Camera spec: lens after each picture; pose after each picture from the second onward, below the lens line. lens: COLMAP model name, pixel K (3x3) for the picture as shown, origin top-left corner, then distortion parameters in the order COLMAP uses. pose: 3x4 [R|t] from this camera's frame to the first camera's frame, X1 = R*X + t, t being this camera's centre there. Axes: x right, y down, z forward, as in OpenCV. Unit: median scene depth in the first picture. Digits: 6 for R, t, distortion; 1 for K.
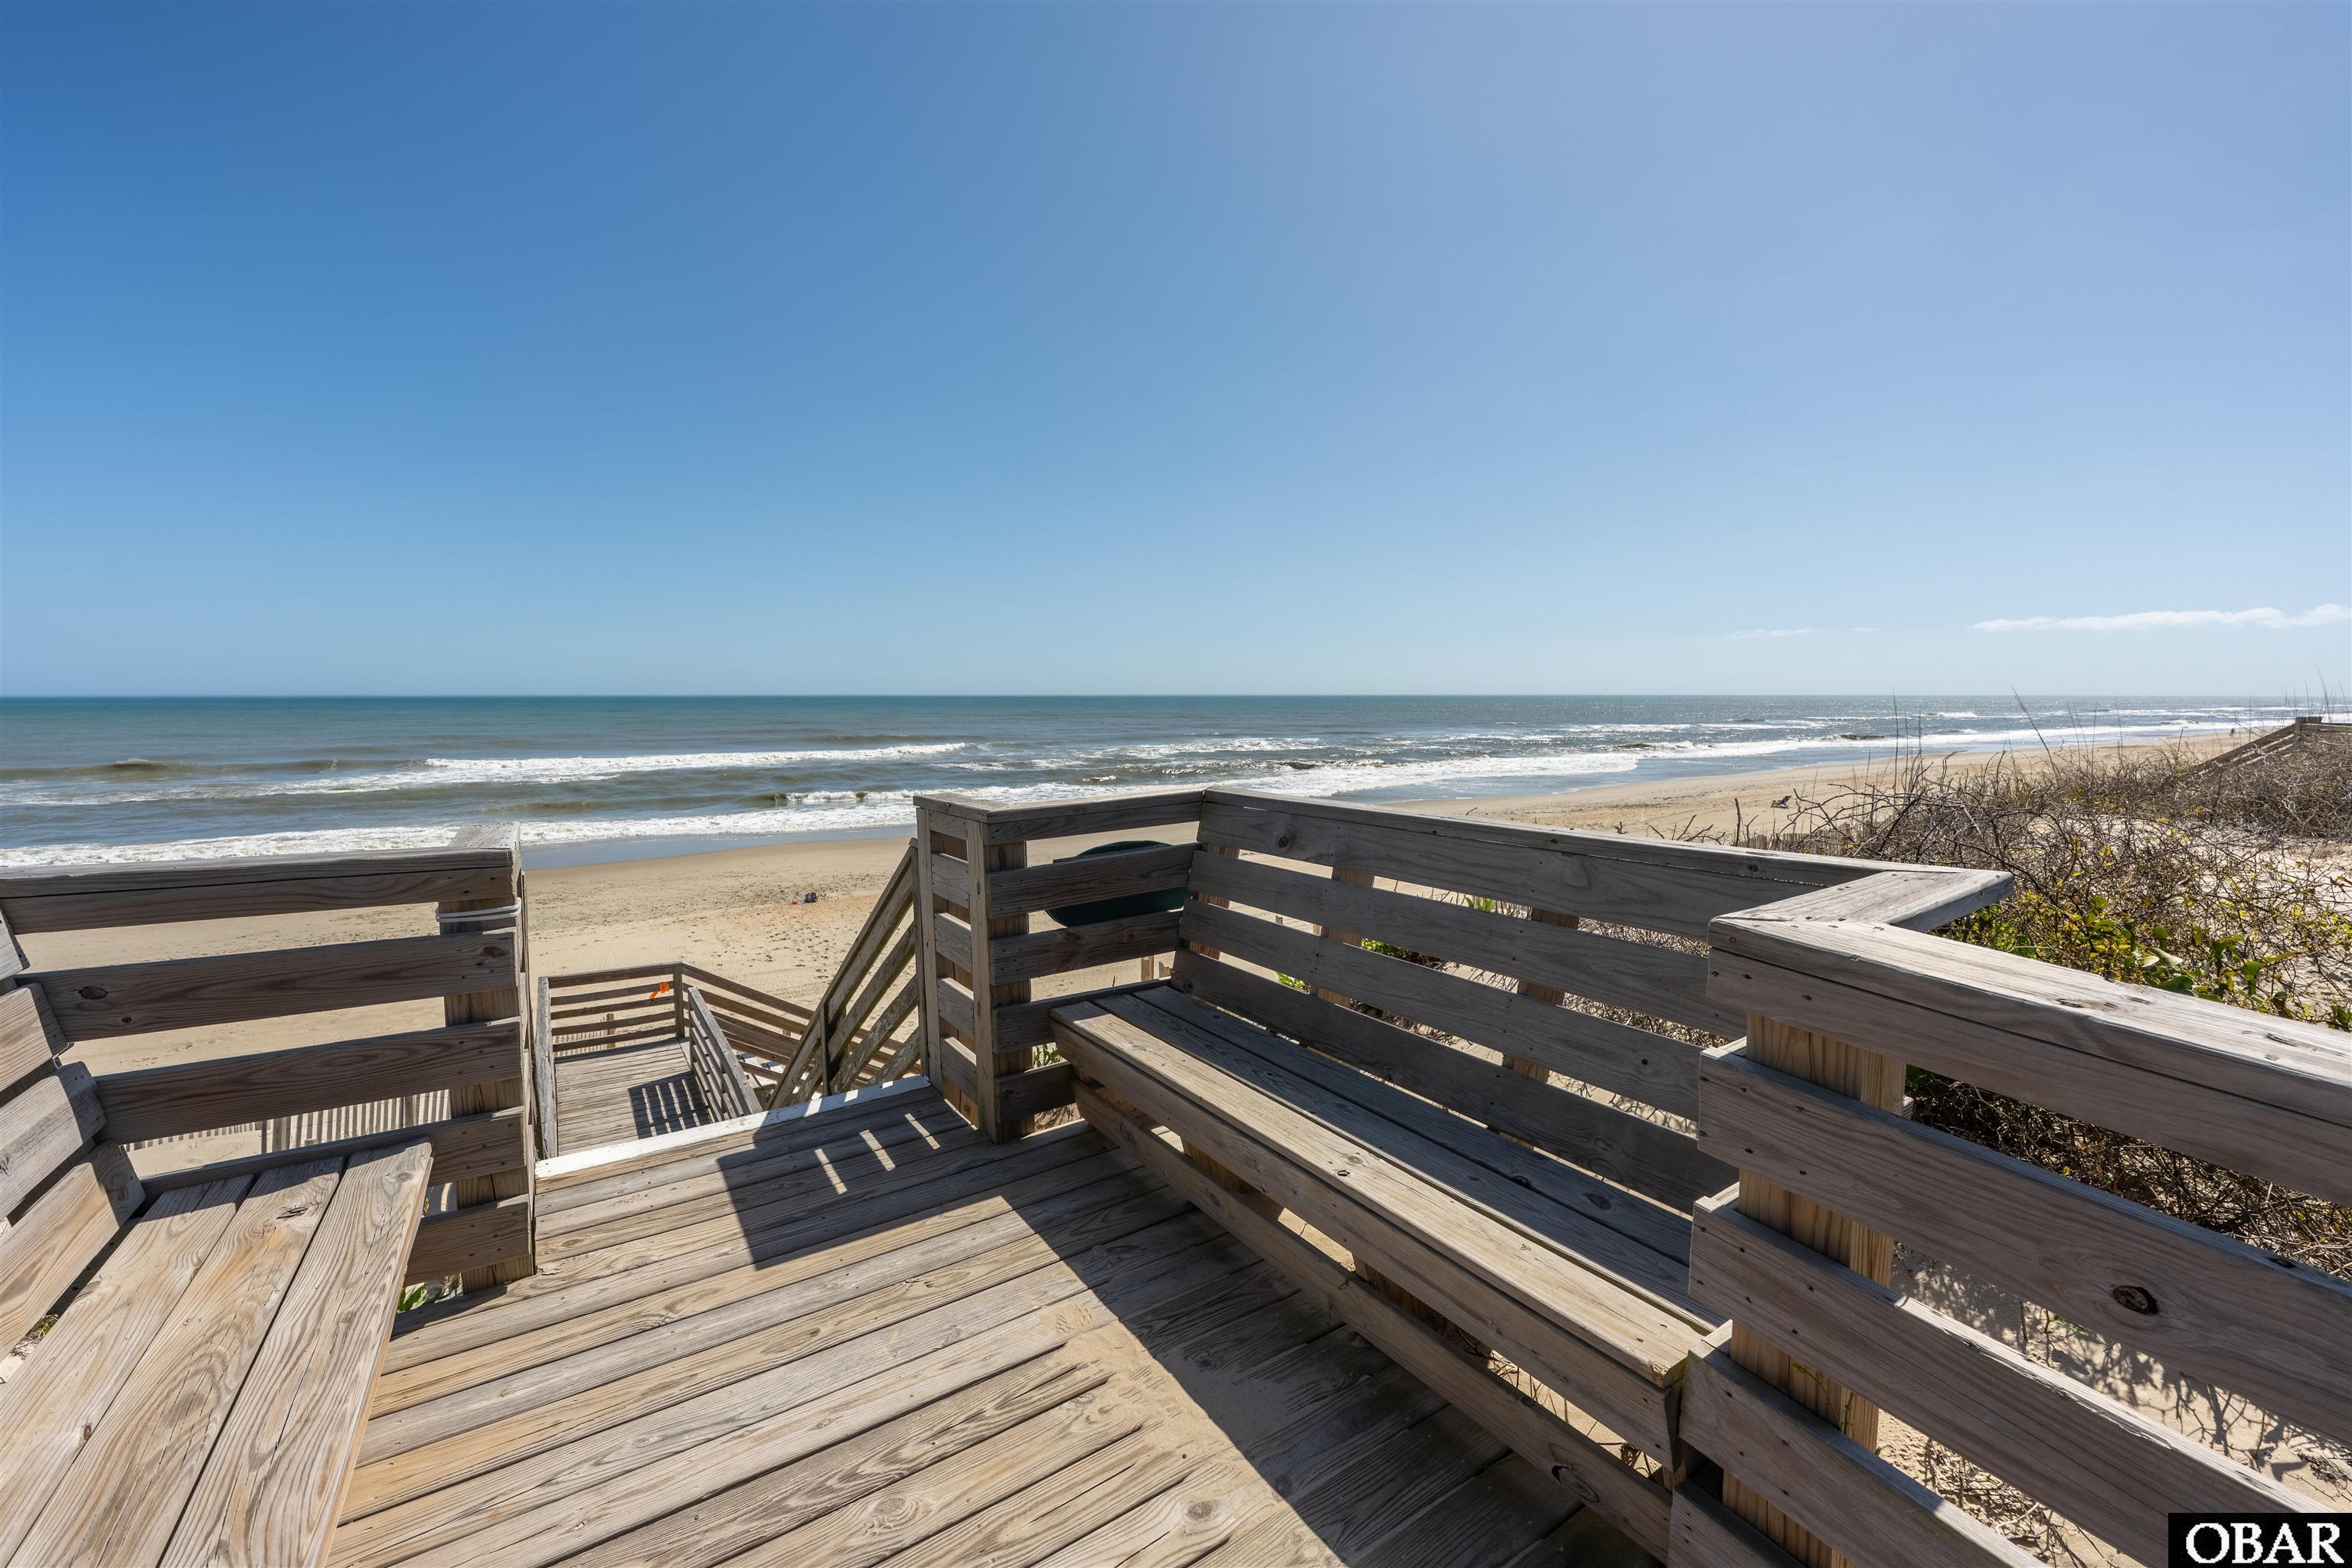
lens RADIAL K [[921.8, 0, 1176.0], [0, 921.8, 786.3], [0, 0, 1]] dist [-0.000990, -0.000134]
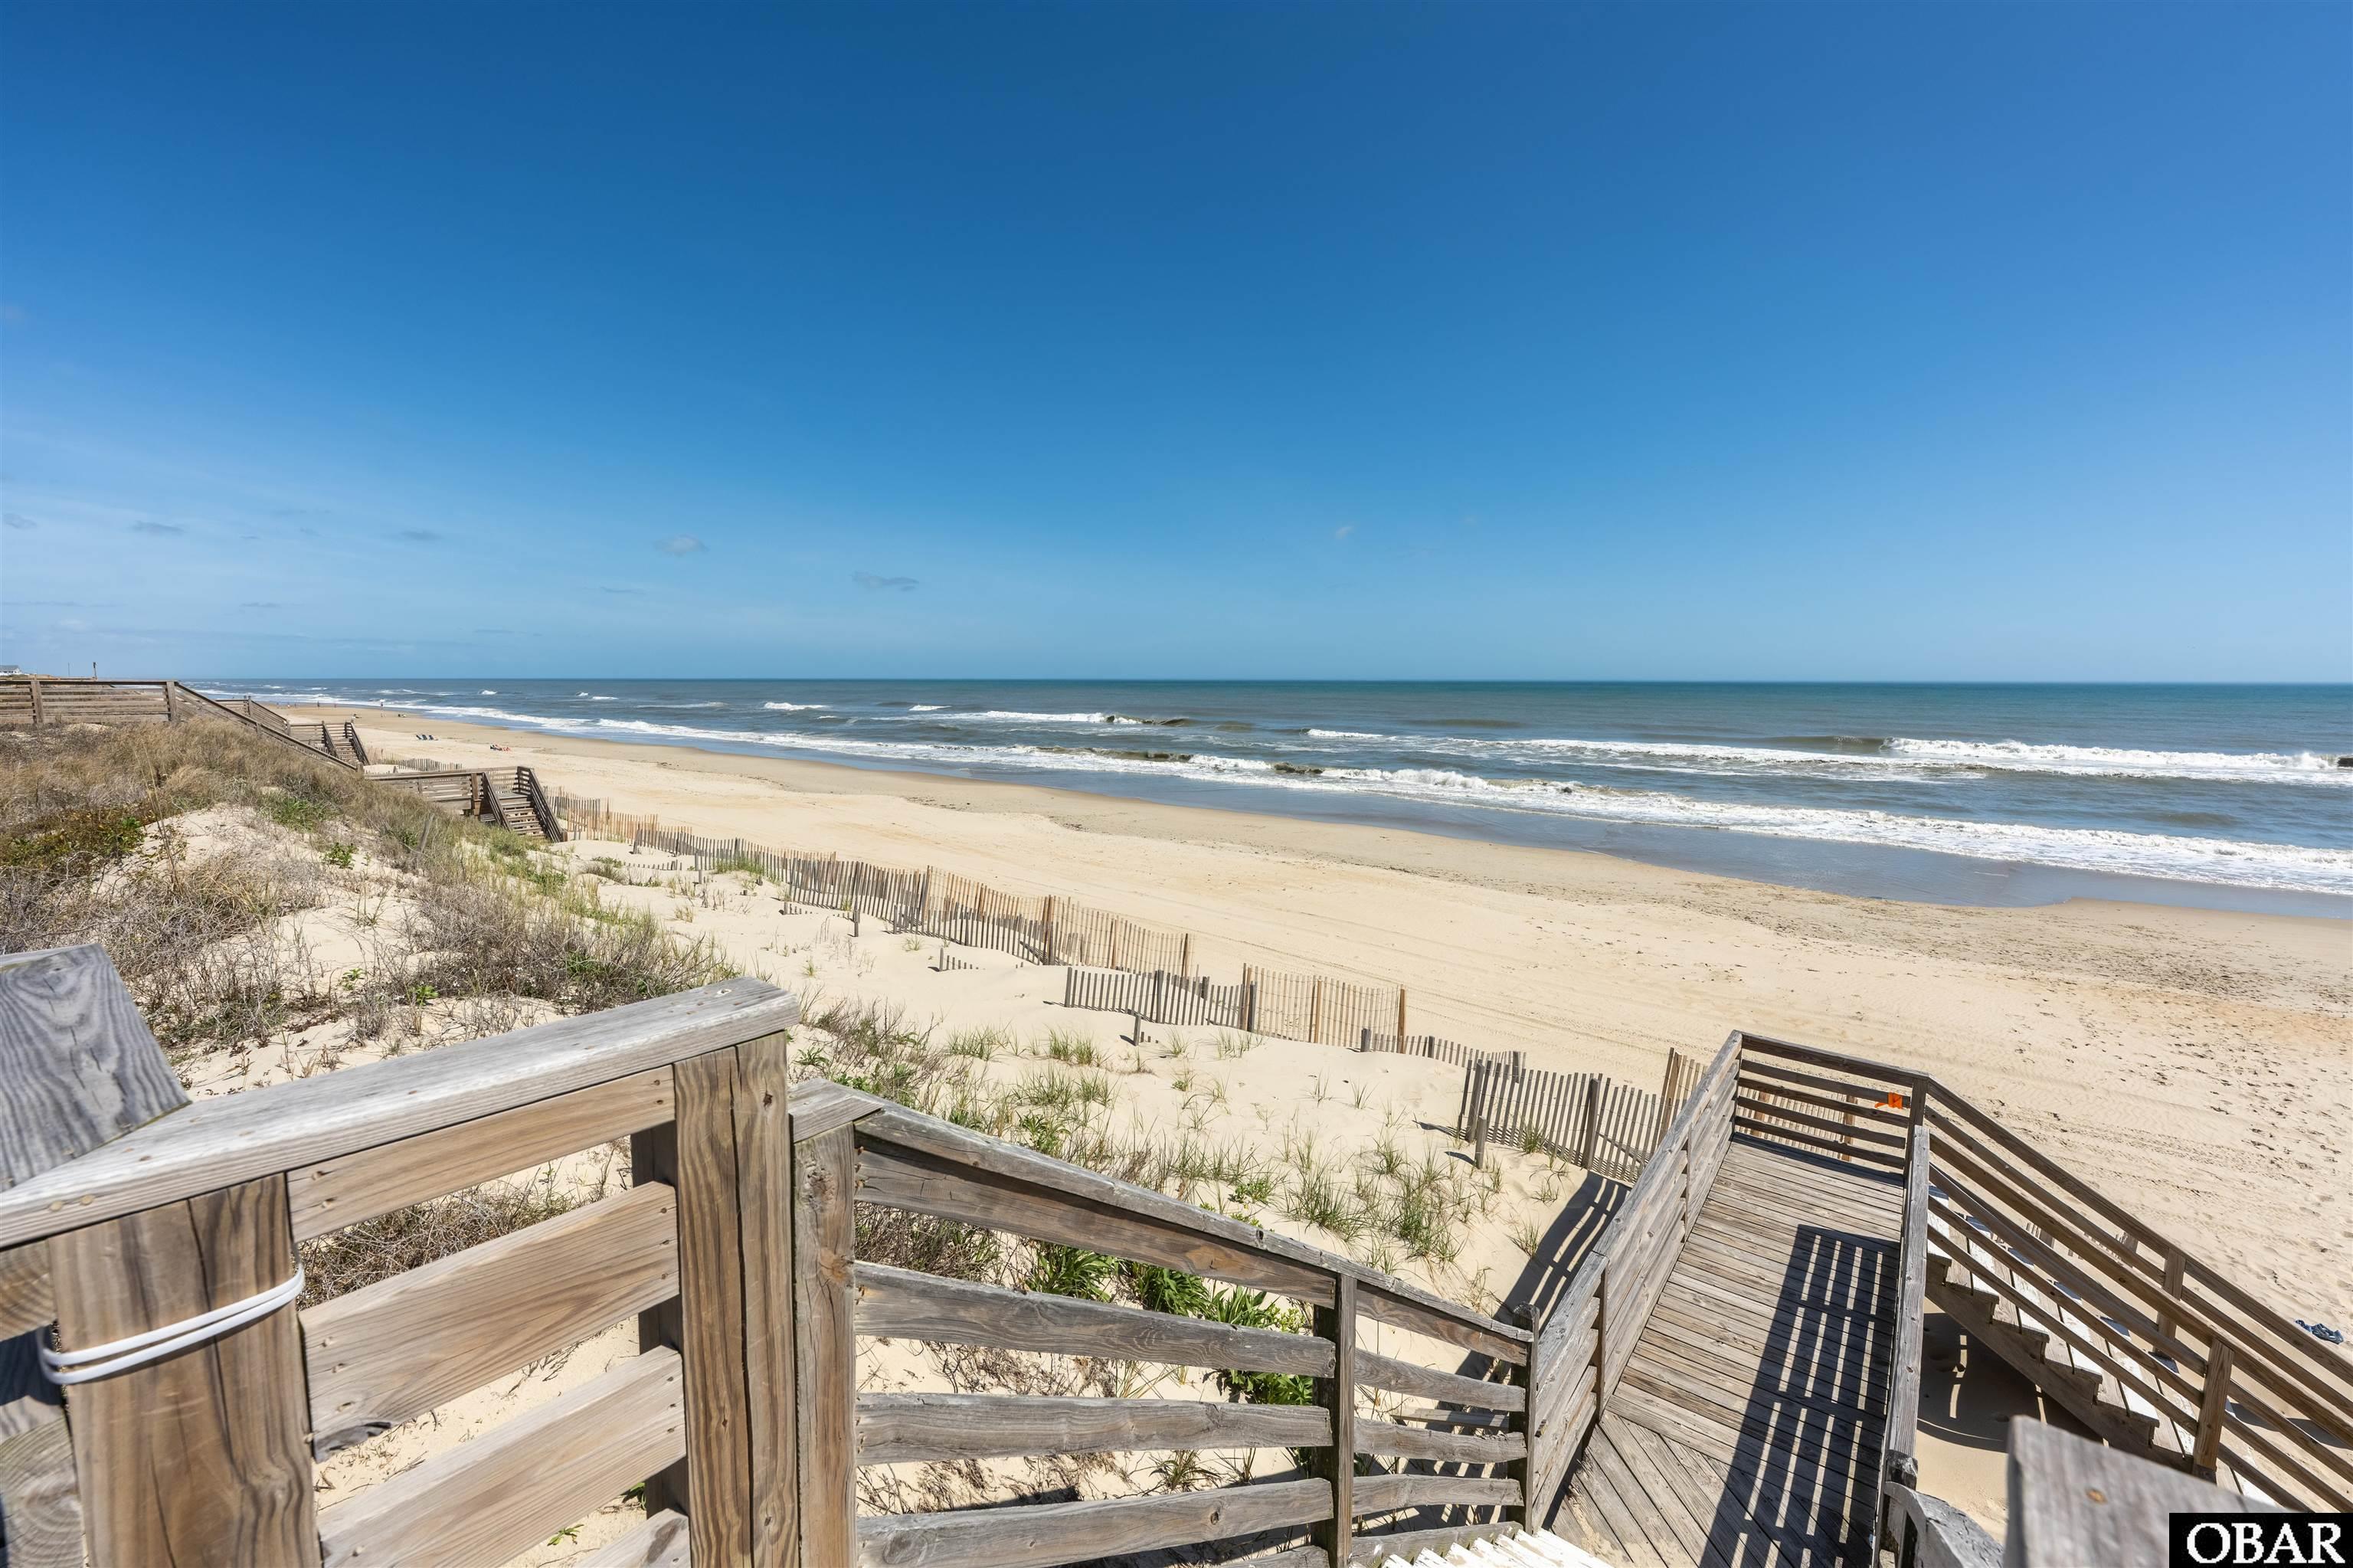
lens RADIAL K [[922.2, 0, 1175.1], [0, 922.2, 782.3], [0, 0, 1]] dist [-0.000990, -0.000134]
pose [[0.281945, 0.101413, -0.954056, -0.058306], [-0.096319, 0.992366, 0.077020, -0.030503], [0.954583, 0.070178, 0.289561, 0.253465]]
